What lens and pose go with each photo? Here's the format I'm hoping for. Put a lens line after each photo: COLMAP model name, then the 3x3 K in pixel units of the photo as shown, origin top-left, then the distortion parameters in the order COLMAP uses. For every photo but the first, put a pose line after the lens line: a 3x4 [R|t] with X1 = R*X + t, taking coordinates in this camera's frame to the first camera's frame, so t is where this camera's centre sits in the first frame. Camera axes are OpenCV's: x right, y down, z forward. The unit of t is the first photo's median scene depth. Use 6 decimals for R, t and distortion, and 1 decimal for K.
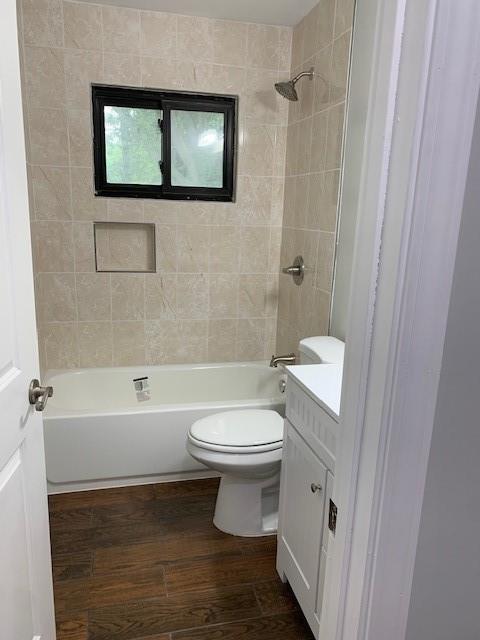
lens RADIAL K [[491.4, 0, 240.0], [0, 491.4, 320.0], [0, 0, 1]] dist [0.030303, -0.008992]
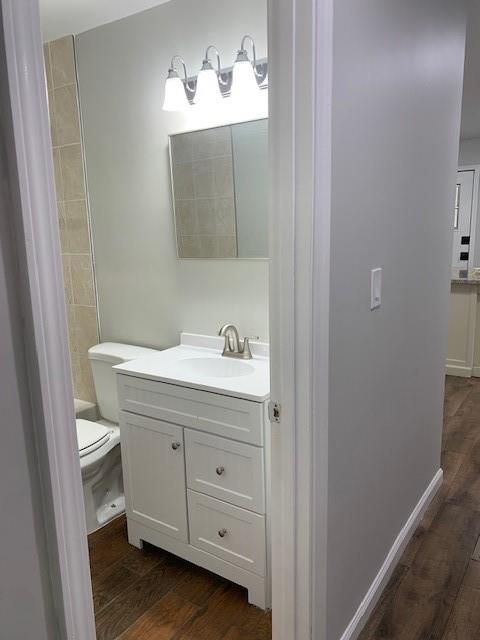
lens RADIAL K [[491.4, 0, 240.0], [0, 491.4, 320.0], [0, 0, 1]] dist [0.030303, -0.008992]
pose [[0.741606, -0.171460, 0.648554, -0.392063], [0.197580, 0.979728, 0.033085, 0.005361], [-0.641079, 0.103605, 0.760449, -0.097594]]
